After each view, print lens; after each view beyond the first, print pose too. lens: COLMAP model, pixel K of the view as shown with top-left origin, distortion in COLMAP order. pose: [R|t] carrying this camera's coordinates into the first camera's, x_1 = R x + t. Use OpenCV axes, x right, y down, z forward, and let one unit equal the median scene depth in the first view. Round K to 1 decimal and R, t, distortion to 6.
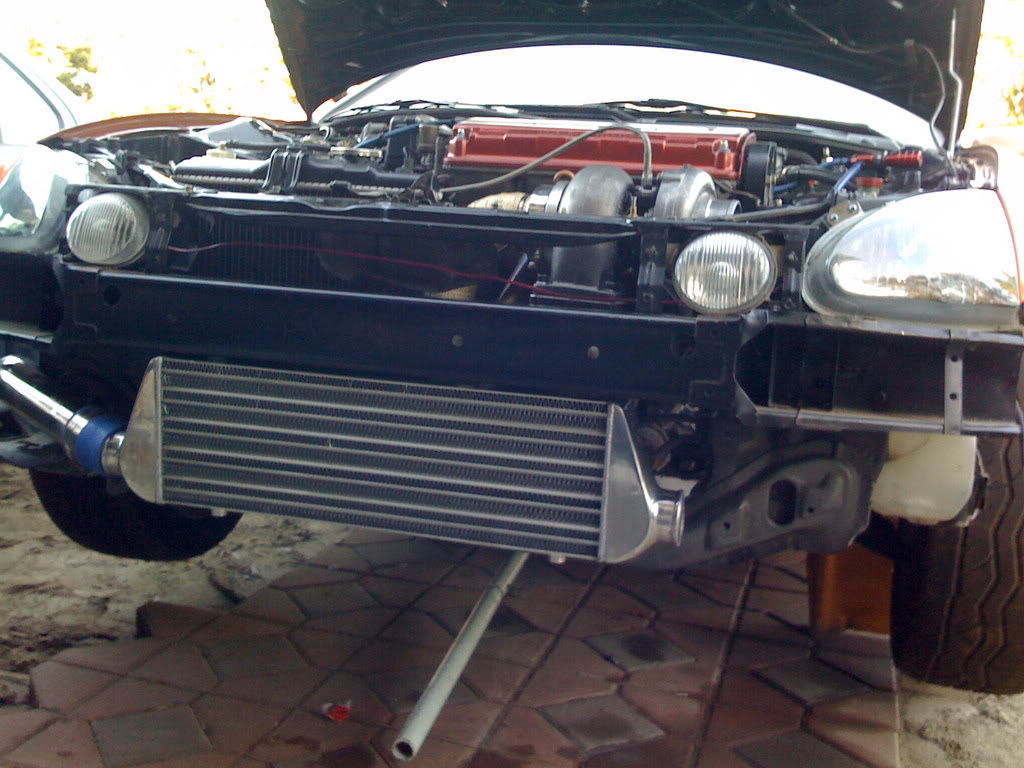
lens RADIAL K [[1122.7, 0, 512.0], [0, 1122.7, 384.0], [0, 0, 1]] dist [0.061020, -0.320446]
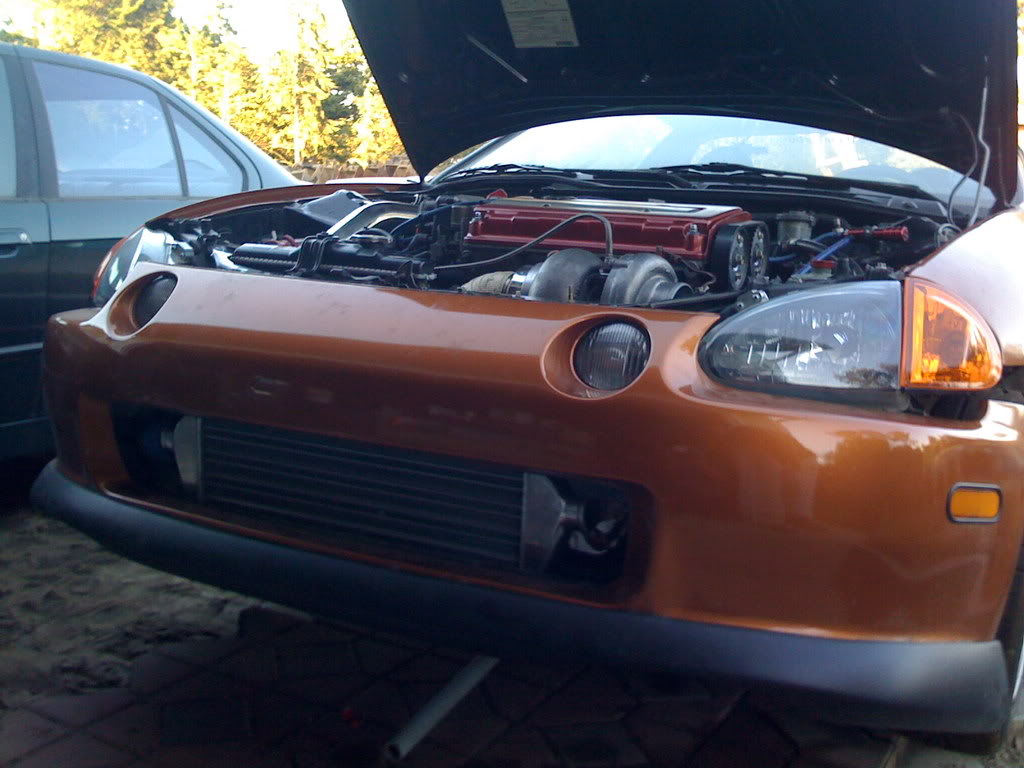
lens RADIAL K [[1122.7, 0, 512.0], [0, 1122.7, 384.0], [0, 0, 1]] dist [0.061020, -0.320446]
pose [[0.973968, 0.023327, -0.225481, 0.227288], [-0.025652, 0.999644, -0.007384, -0.040653], [0.225228, 0.012975, 0.974220, -0.090061]]
